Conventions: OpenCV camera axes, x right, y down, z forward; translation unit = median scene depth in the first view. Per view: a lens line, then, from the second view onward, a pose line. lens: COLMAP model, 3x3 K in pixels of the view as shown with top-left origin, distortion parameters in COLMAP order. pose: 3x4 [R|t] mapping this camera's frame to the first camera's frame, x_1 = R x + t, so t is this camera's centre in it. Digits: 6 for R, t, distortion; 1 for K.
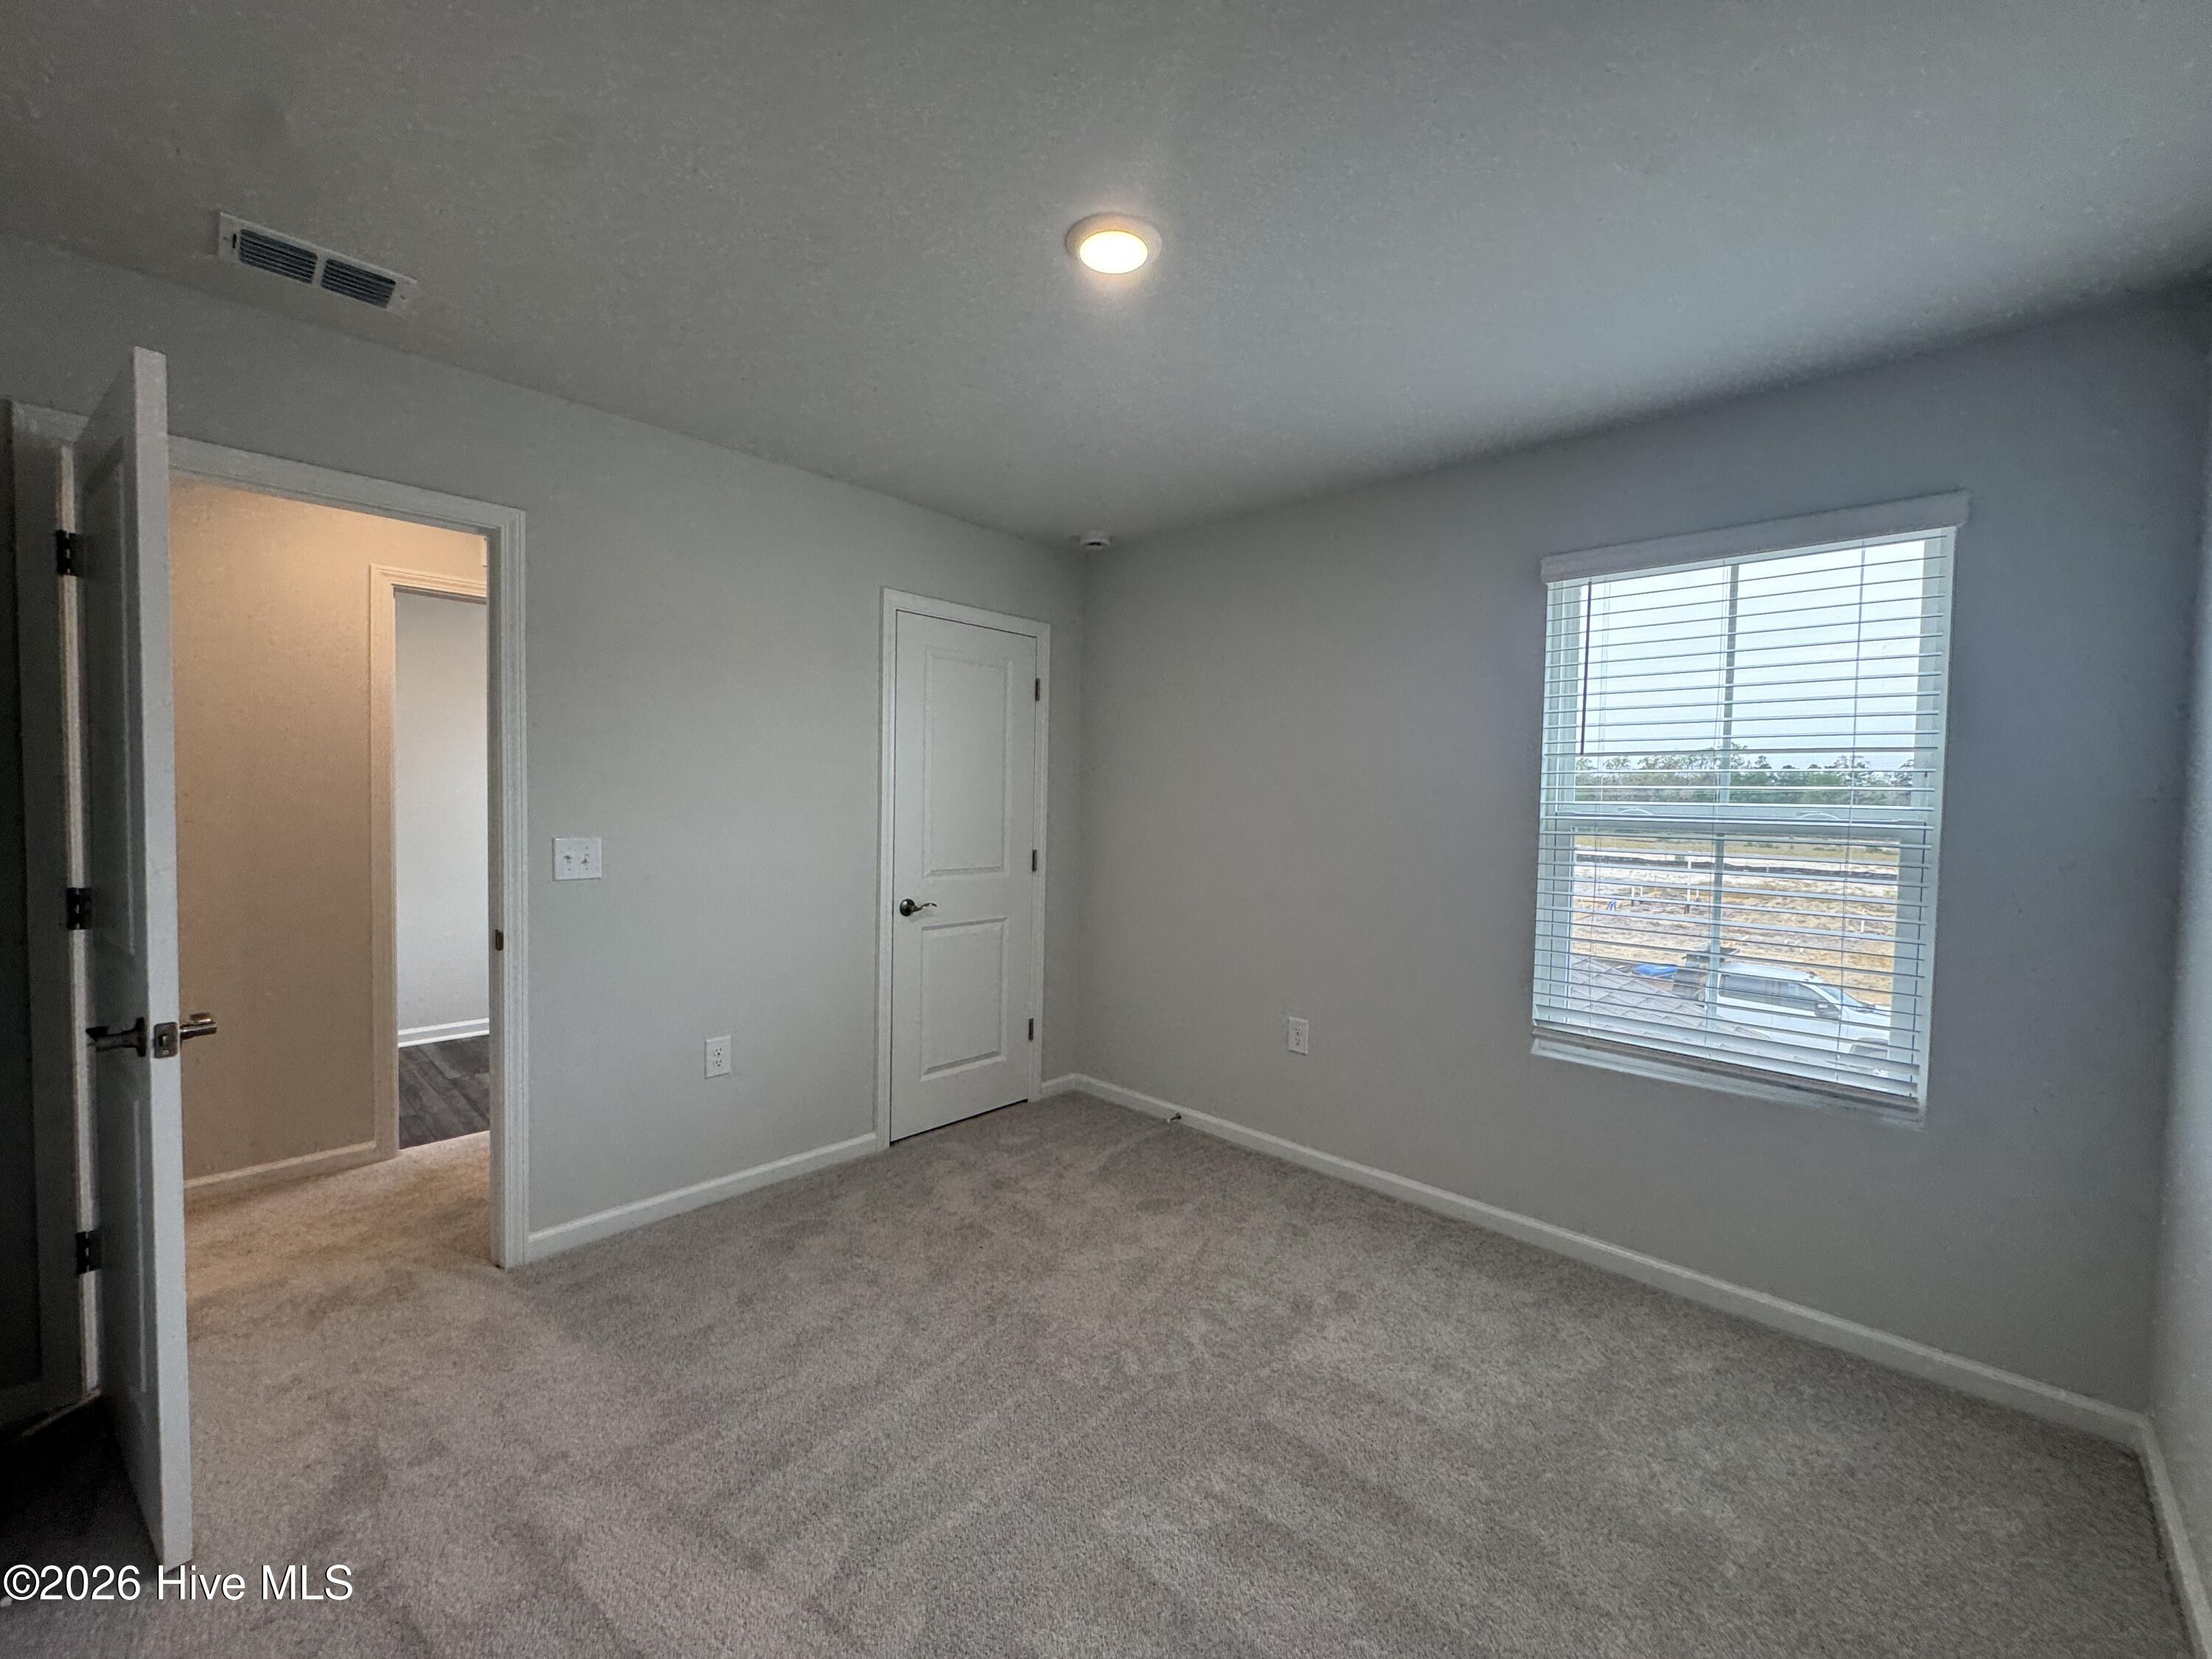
lens RADIAL K [[881.0, 0, 1106.0], [0, 881.0, 829.5], [0, 0, 1]] dist [-0.000539, 0.000013]
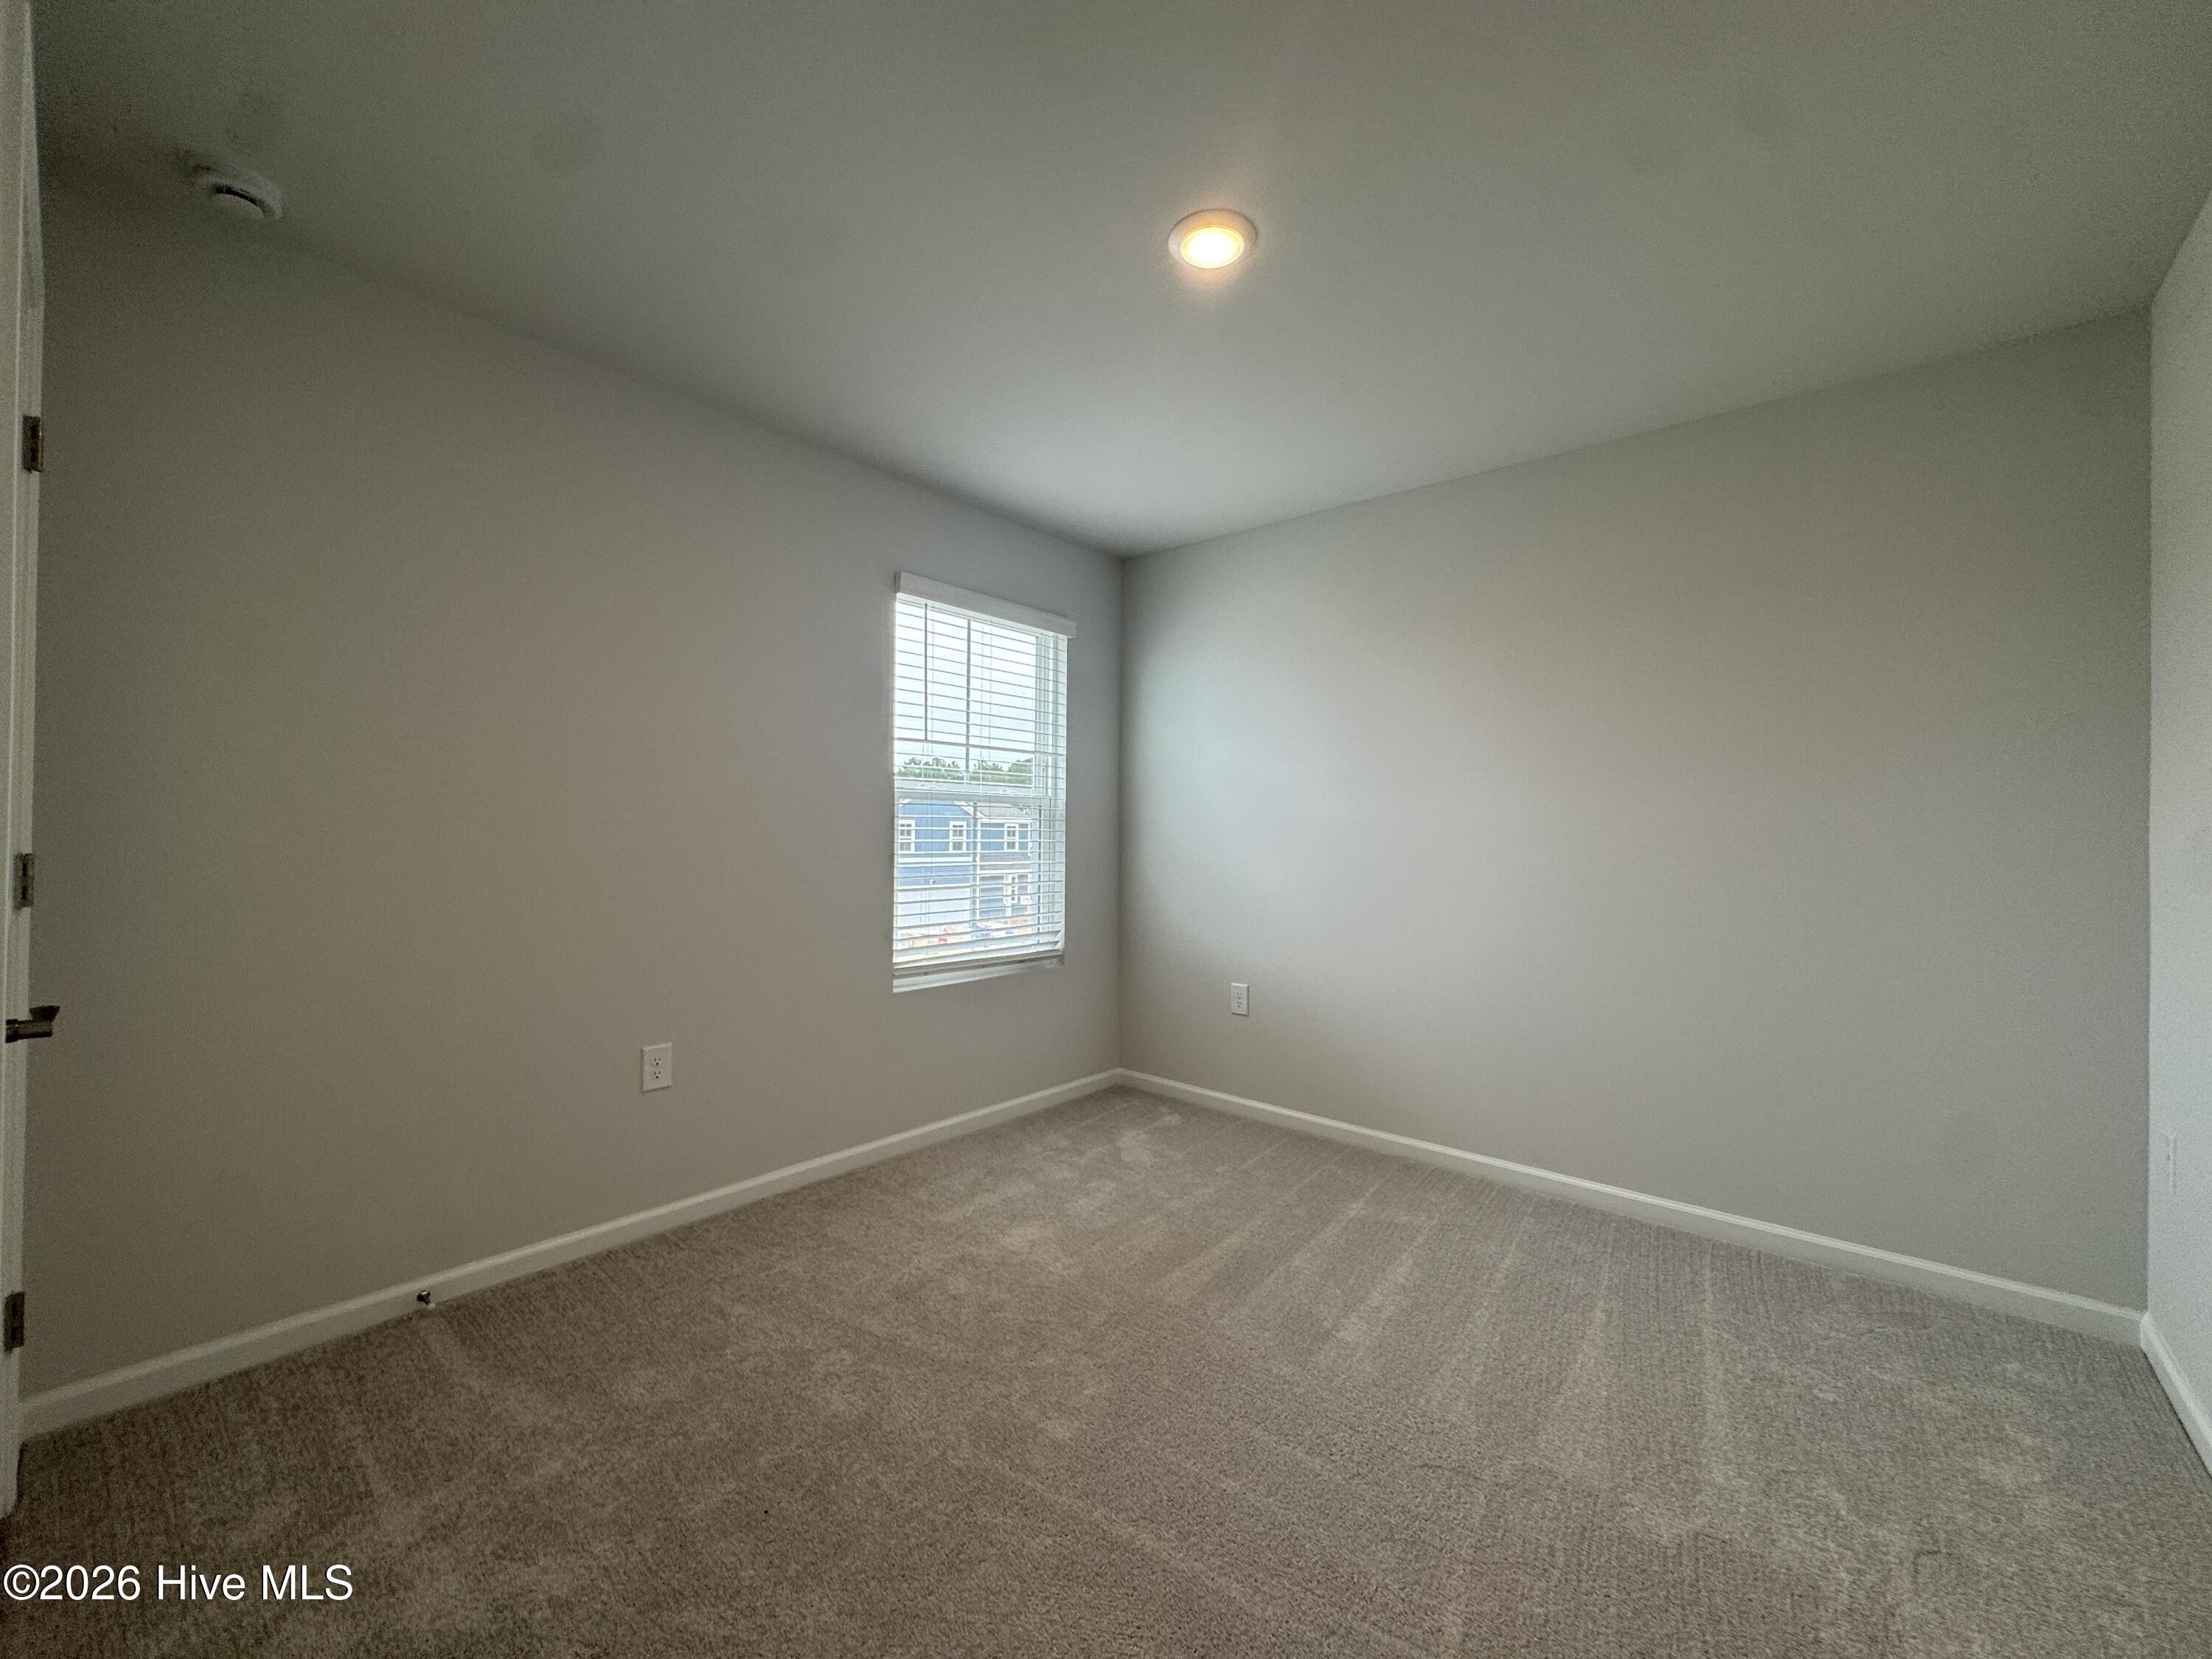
lens RADIAL K [[926.5, 0, 1106.0], [0, 926.5, 829.5], [0, 0, 1]] dist [-0.000470, 0.000056]
pose [[-0.057261, -0.024934, 0.998048, -0.660278], [0.016639, 0.999525, 0.025926, 0.011827], [-0.998221, 0.018091, -0.056819, 0.701013]]
